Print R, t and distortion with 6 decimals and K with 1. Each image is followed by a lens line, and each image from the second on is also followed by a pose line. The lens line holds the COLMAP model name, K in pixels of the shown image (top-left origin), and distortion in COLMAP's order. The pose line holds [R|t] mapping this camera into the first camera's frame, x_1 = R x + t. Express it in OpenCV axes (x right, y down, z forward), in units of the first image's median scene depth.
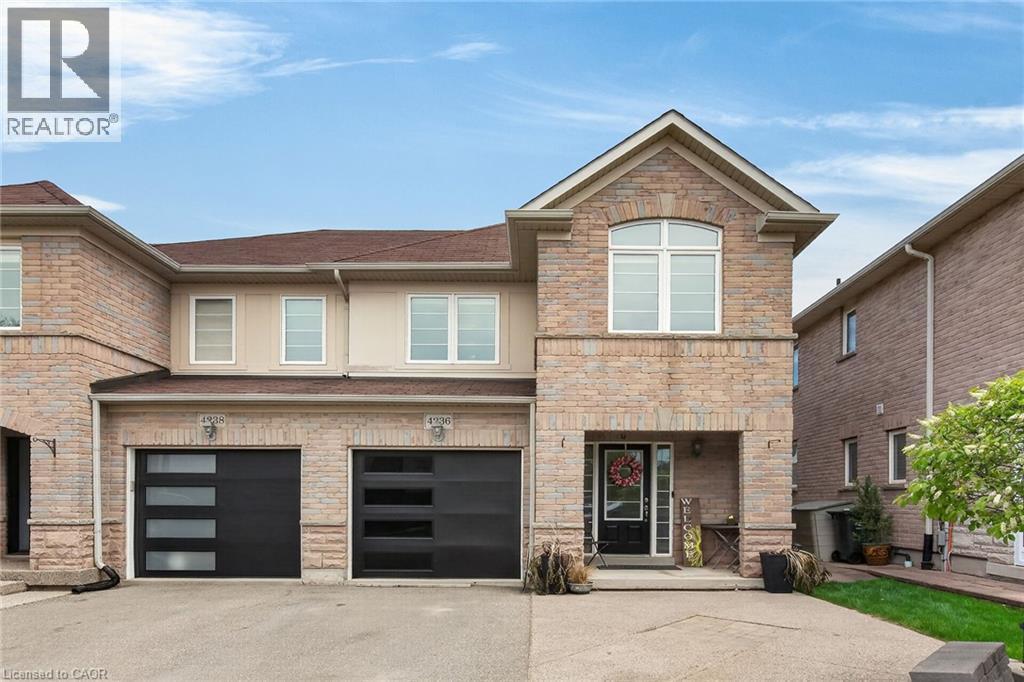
lens RADIAL K [[666.7, 0, 508.8], [0, 666.7, 397.0], [0, 0, 1]] dist [0.006149, -0.002824]
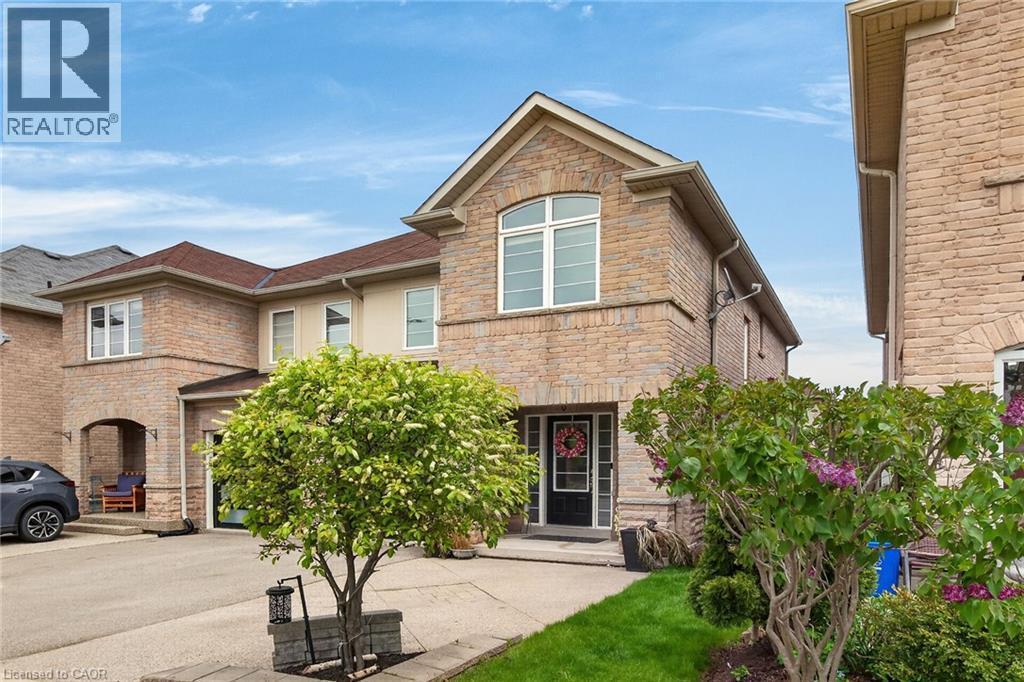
lens RADIAL K [[701.6, 0, 512.0], [0, 701.6, 341.0], [0, 0, 1]] dist [0.007160, 0.001965]
pose [[0.875543, -0.084524, -0.475689, 0.692858], [0.077722, 0.996395, -0.033995, -0.013817], [0.476848, -0.007207, 0.878956, 0.030707]]
